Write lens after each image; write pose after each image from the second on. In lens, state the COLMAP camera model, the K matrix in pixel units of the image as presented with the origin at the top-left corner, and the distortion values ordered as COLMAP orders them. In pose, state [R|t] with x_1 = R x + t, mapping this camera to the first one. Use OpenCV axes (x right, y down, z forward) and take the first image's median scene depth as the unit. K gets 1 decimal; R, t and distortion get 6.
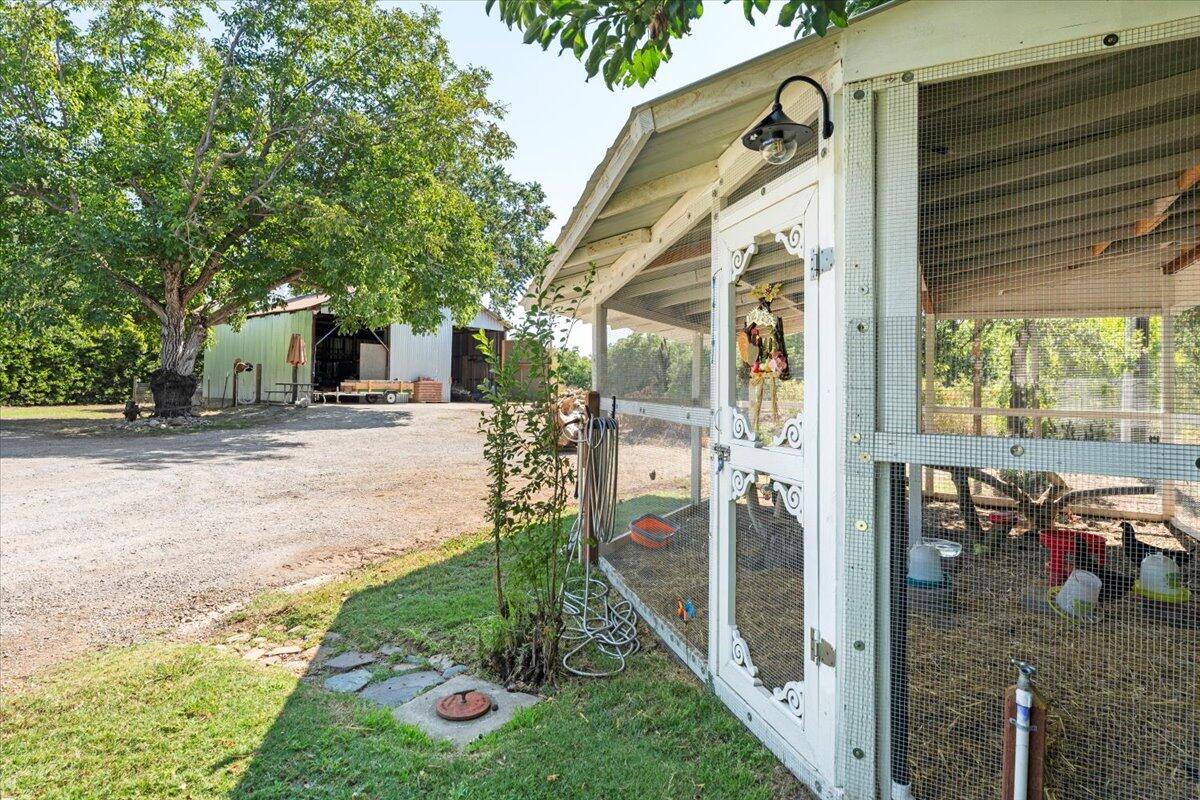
lens RADIAL K [[630.3, 0, 595.4], [0, 630.3, 373.7], [0, 0, 1]] dist [0.000521, 0.000051]
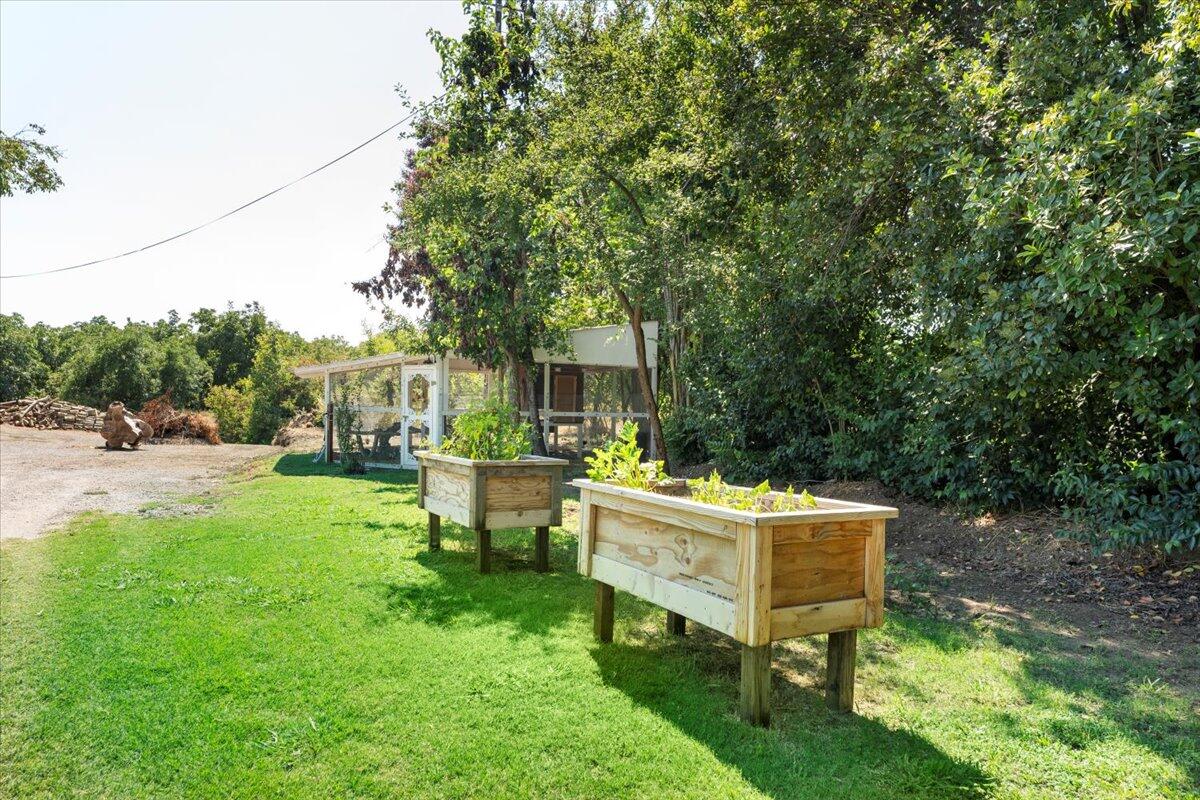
lens RADIAL K [[711.1, 0, 600.0], [0, 711.1, 400.0], [0, 0, 1]] dist [0.000955, 0.000369]
pose [[0.654652, -0.003184, 0.755923, -3.321776], [-0.023911, 0.999404, 0.024917, -0.197946], [-0.755552, -0.034387, 0.654186, -4.140484]]
